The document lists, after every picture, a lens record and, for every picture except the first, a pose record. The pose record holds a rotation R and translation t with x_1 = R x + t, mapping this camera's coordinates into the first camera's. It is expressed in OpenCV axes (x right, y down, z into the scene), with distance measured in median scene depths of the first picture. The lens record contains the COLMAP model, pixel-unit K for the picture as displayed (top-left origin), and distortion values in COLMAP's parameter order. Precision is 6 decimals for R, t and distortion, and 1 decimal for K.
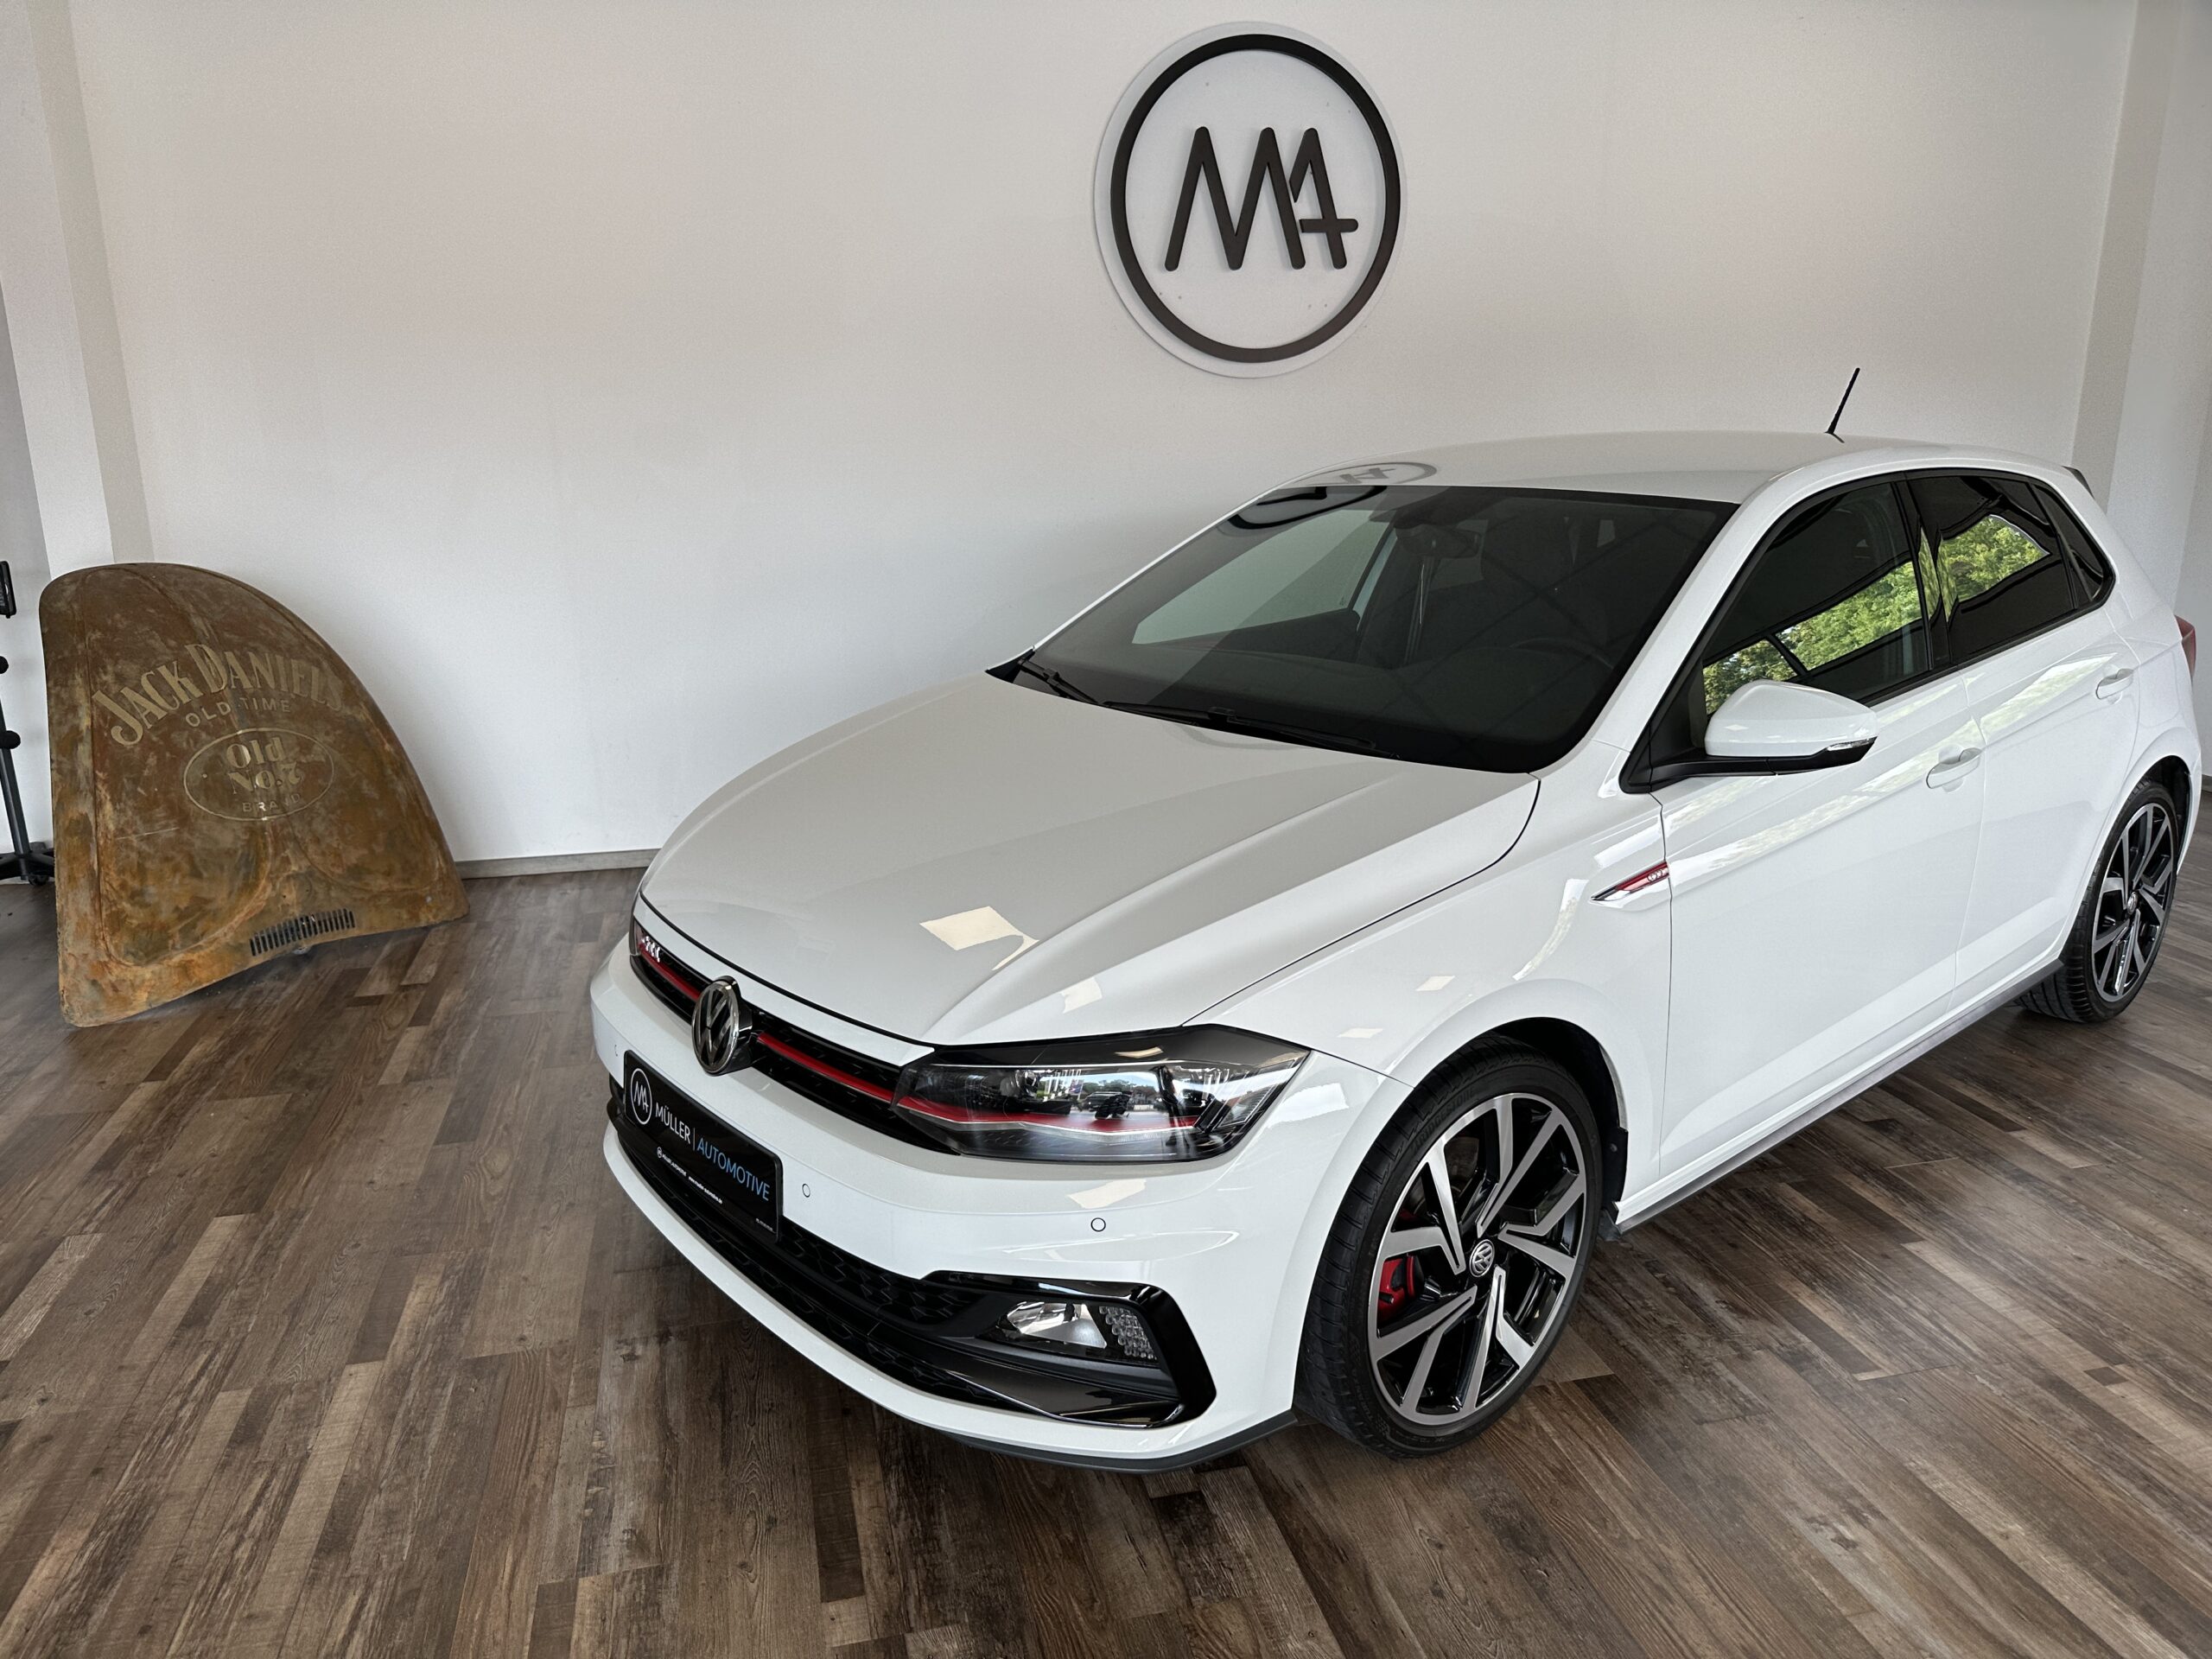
lens RADIAL K [[1558.1, 0, 1110.9], [0, 1558.1, 832.8], [0, 0, 1]] dist [-0.000570, -0.004263]
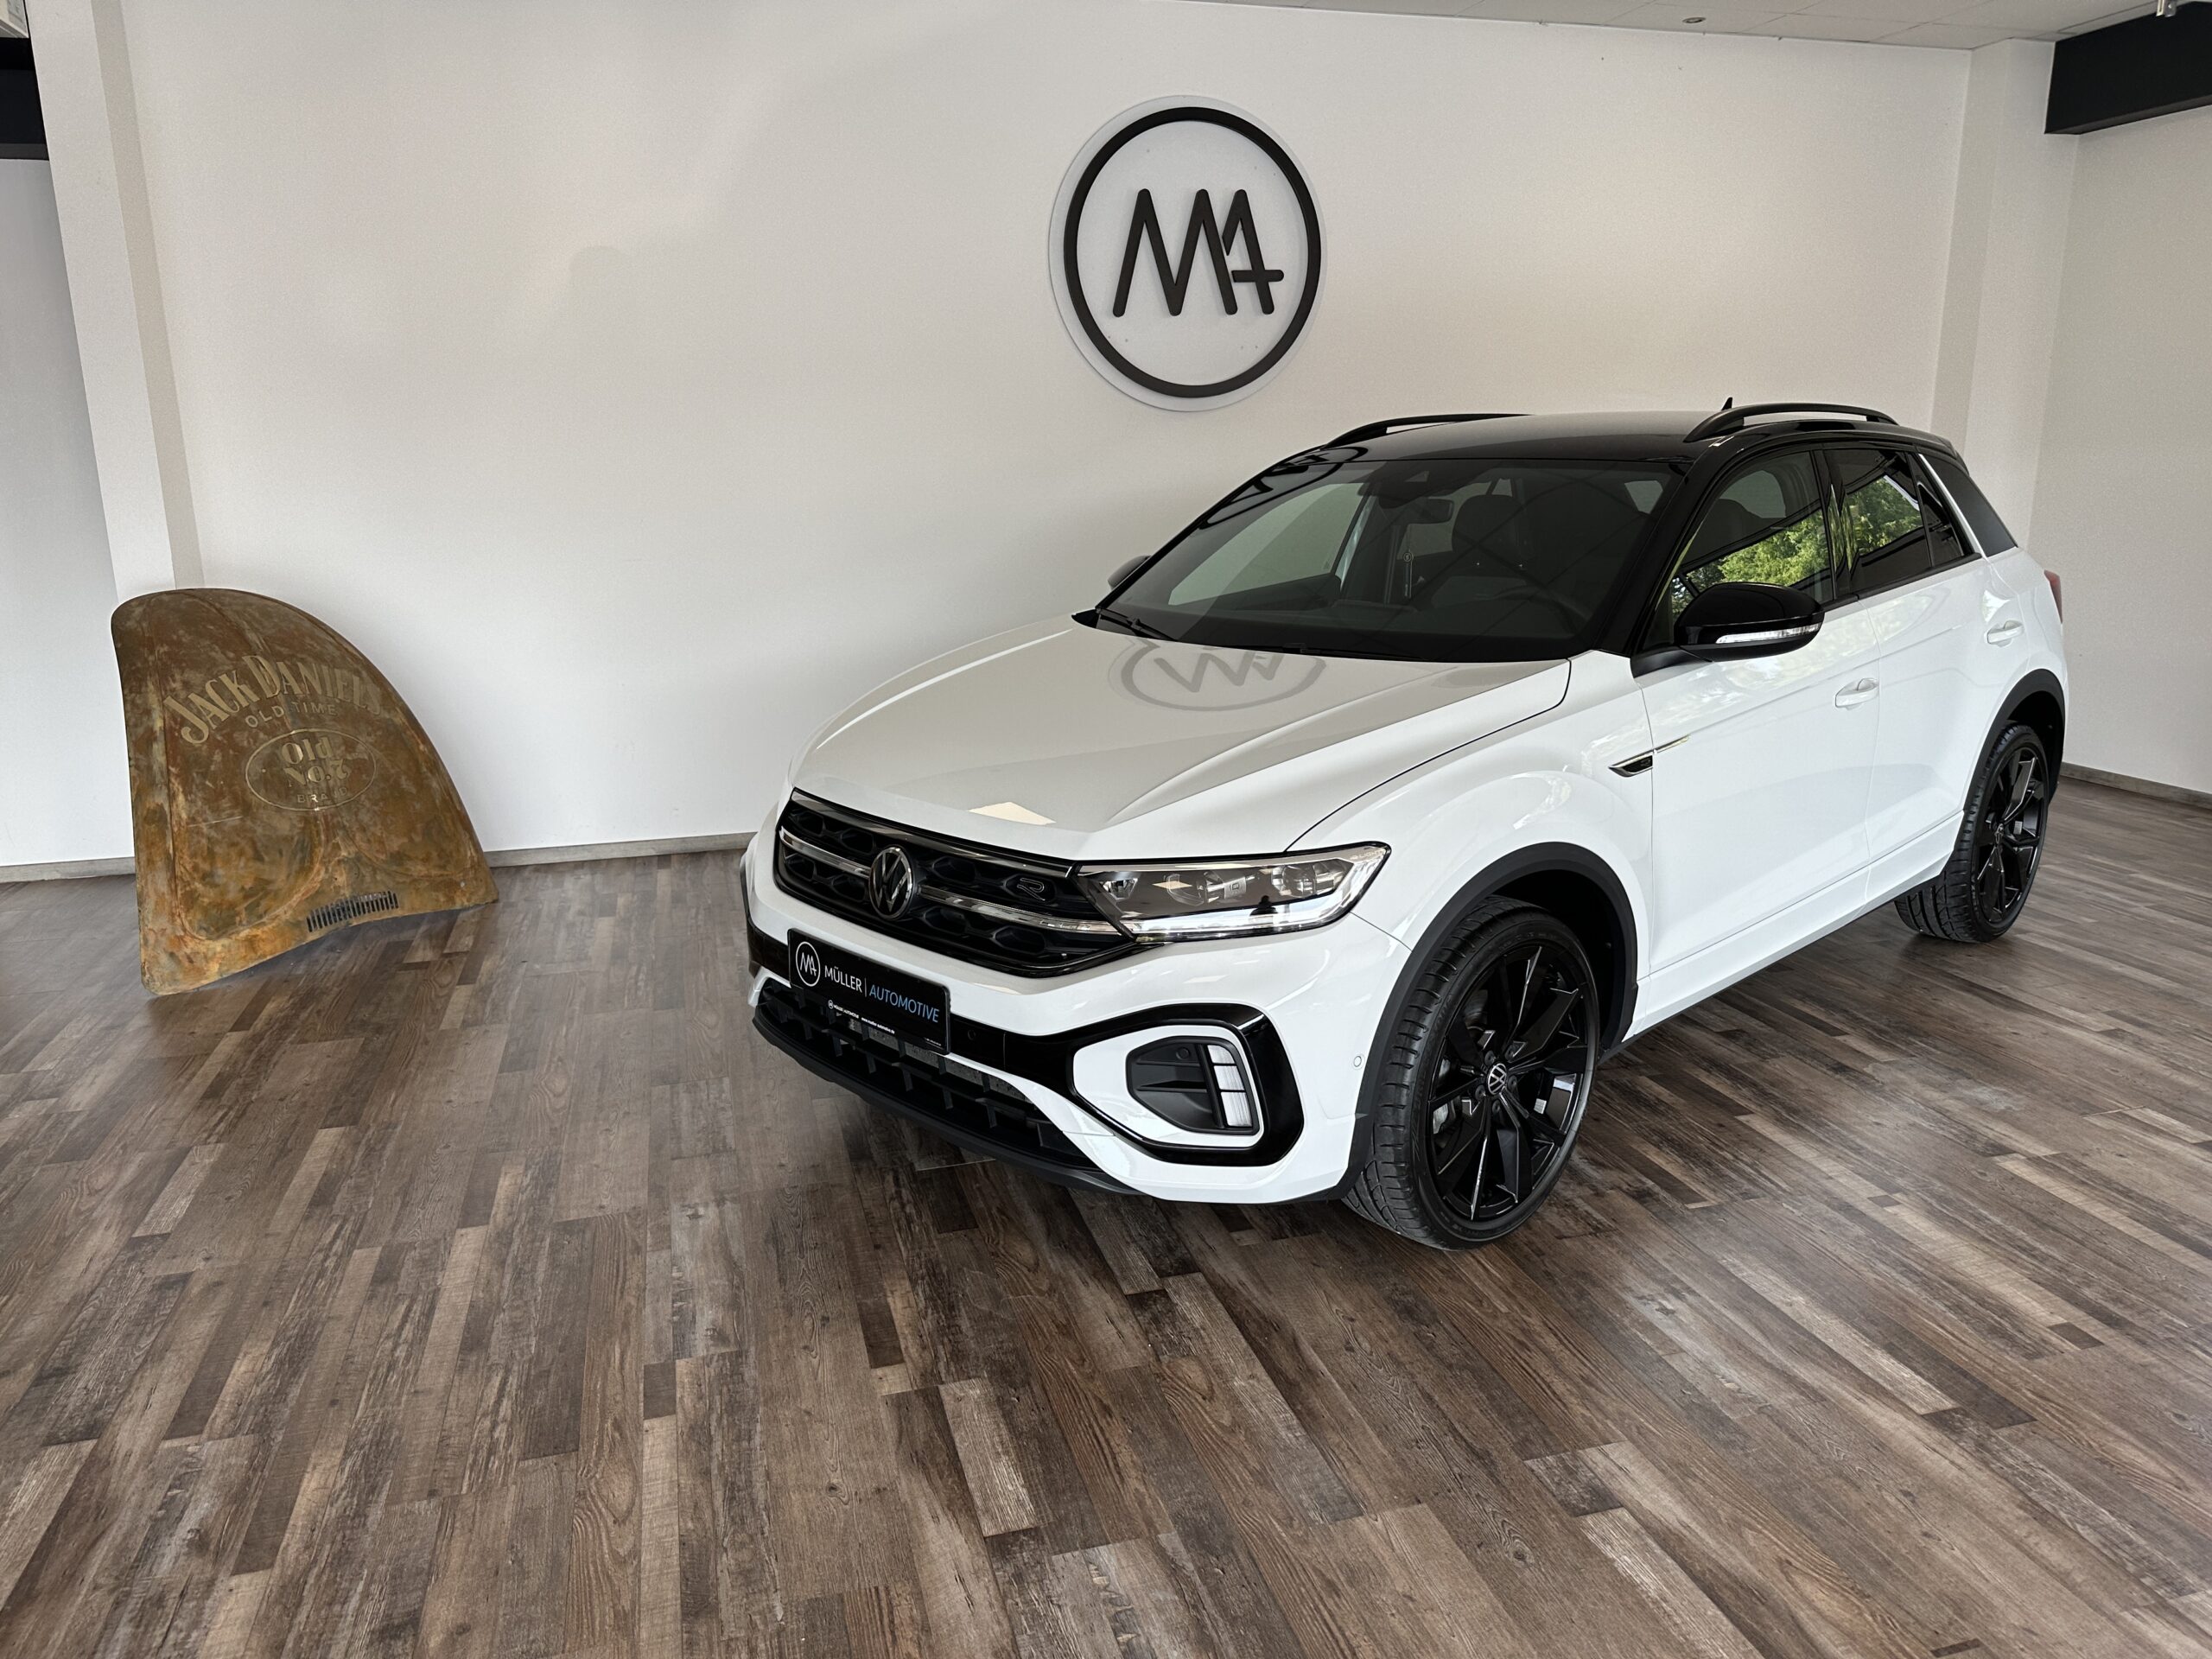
lens RADIAL K [[1553.6, 0, 1110.4], [0, 1553.6, 830.3], [0, 0, 1]] dist [0.010388, -0.014435]
pose [[0.999329, -0.014324, 0.033701, -0.019847], [0.014983, 0.999700, -0.019372, 0.061452], [-0.033413, 0.019864, 0.999244, -0.221210]]
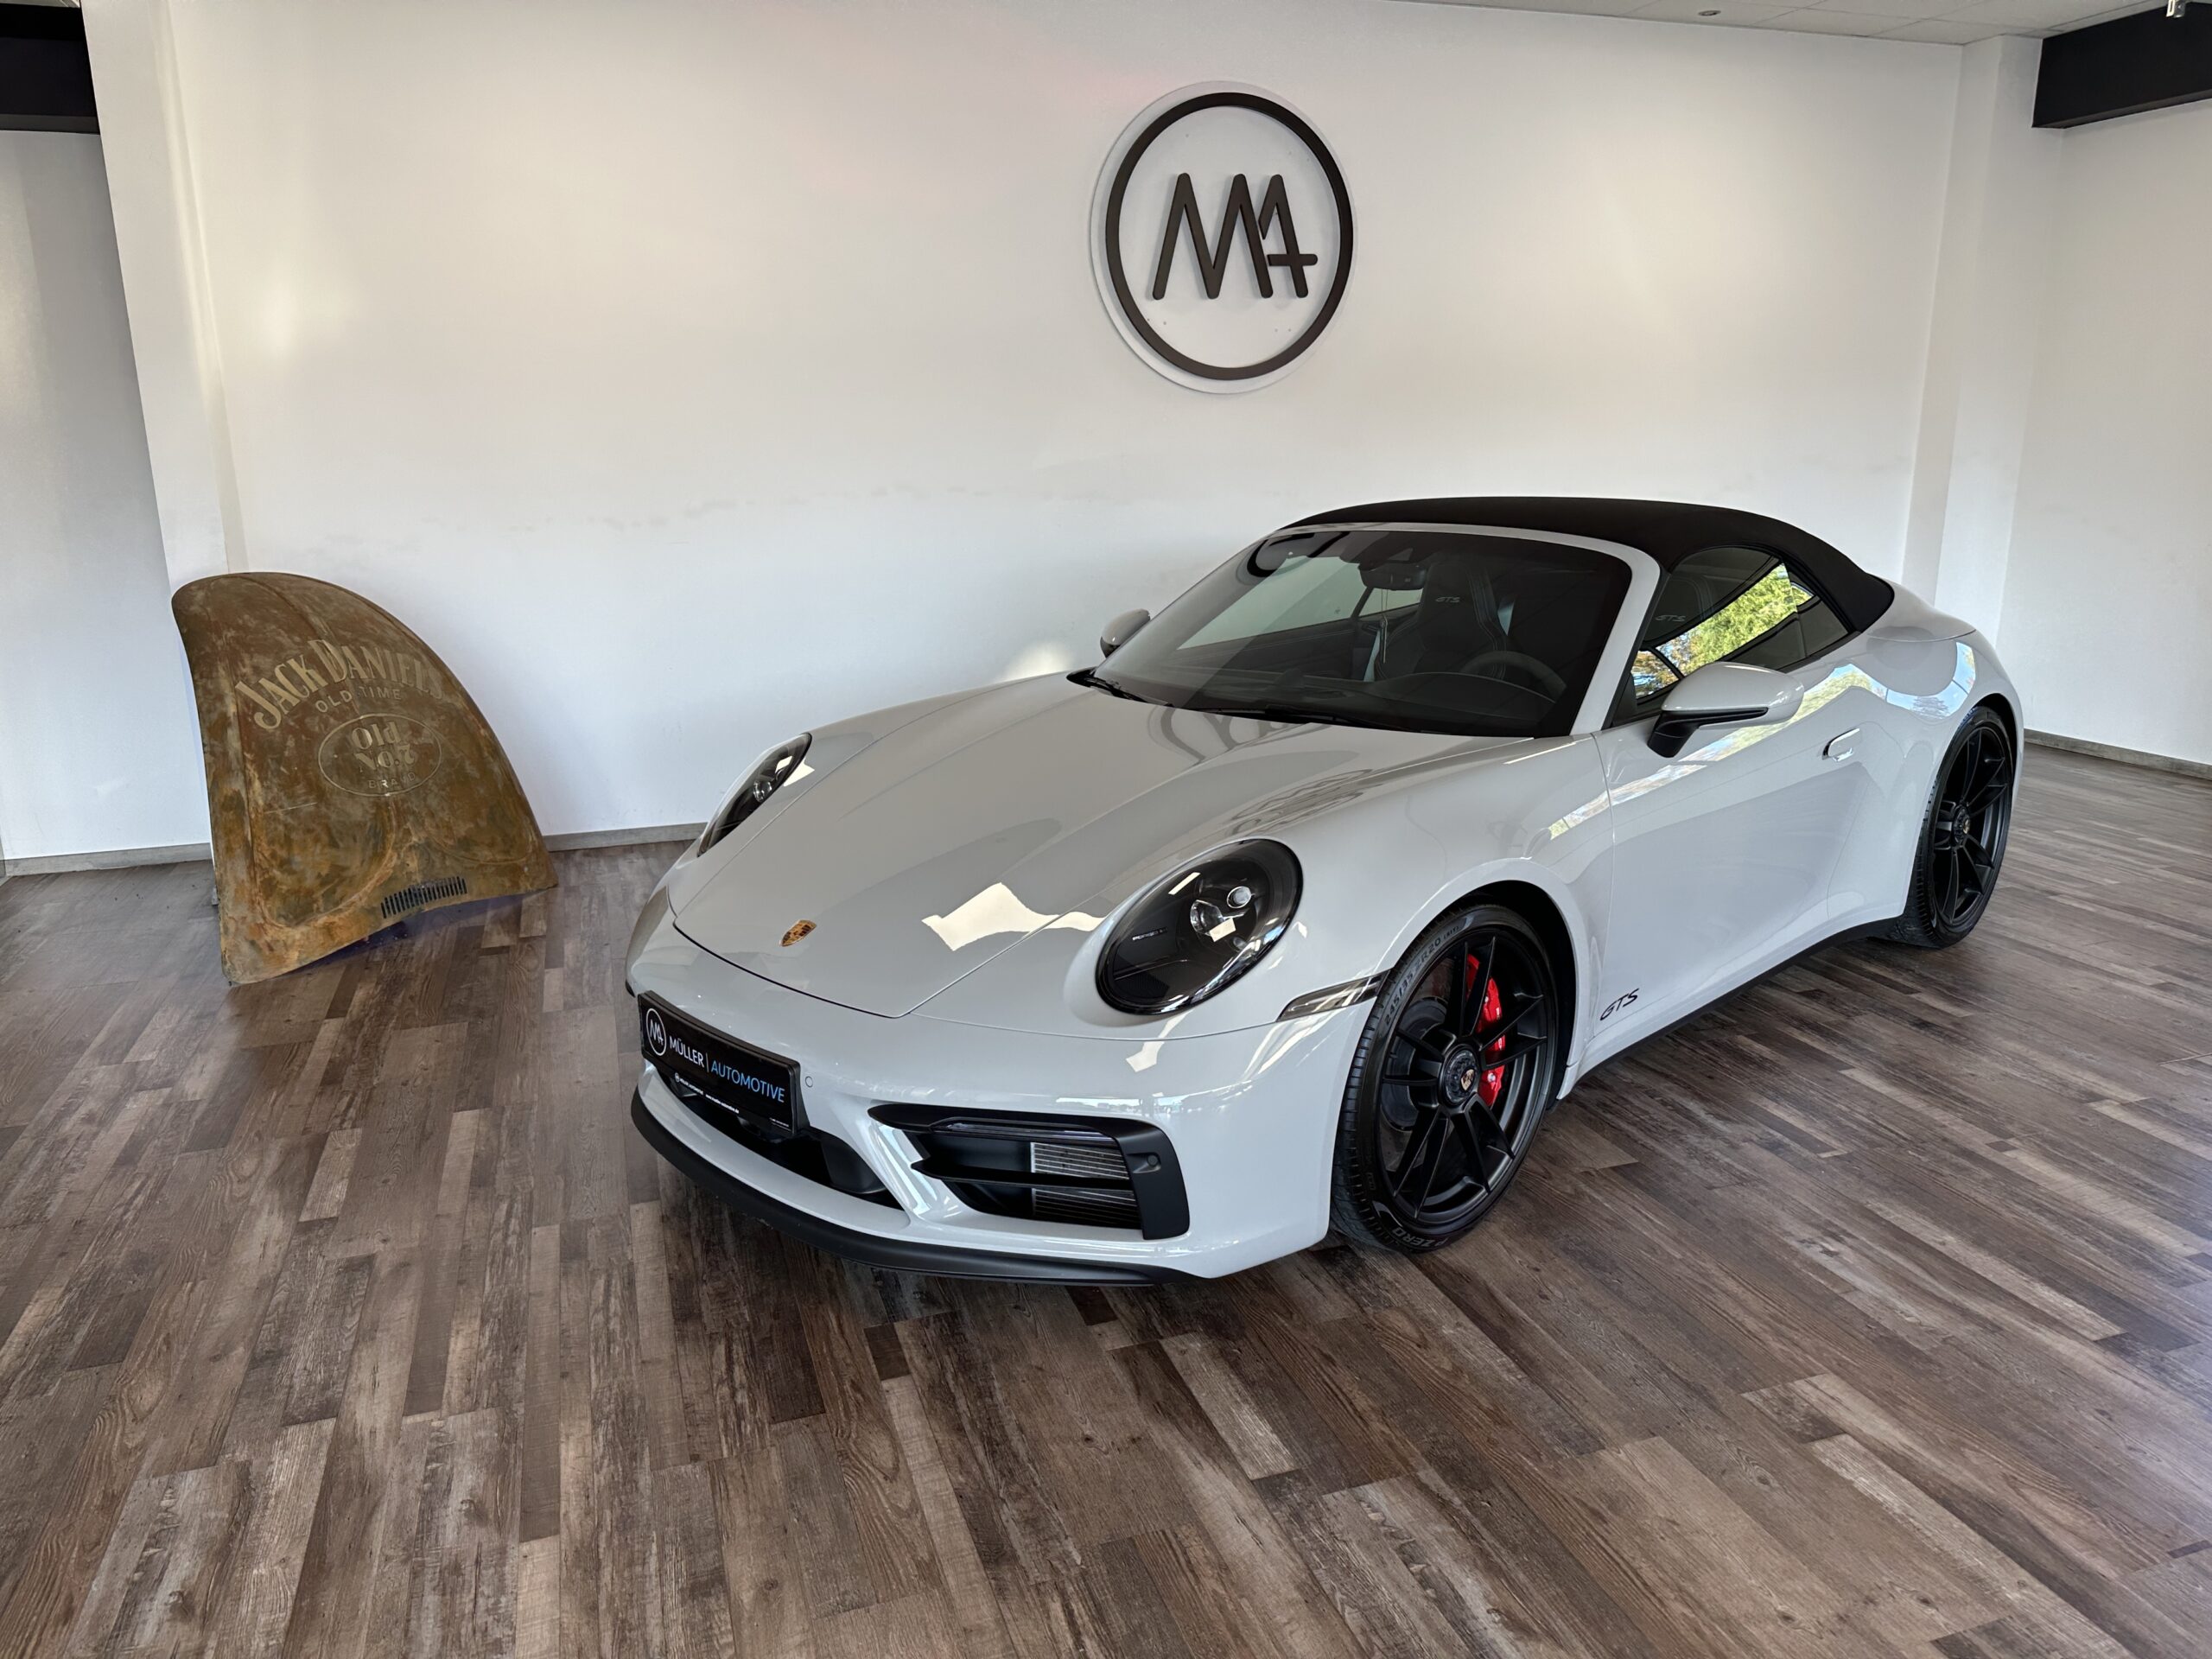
lens RADIAL K [[1547.8, 0, 1106.6], [0, 1547.8, 830.0], [0, 0, 1]] dist [0.021346, -0.028083]
pose [[0.996127, -0.026887, 0.083718, -0.204681], [0.027661, 0.999585, -0.008096, 0.066247], [-0.083465, 0.010380, 0.996457, -0.235059]]
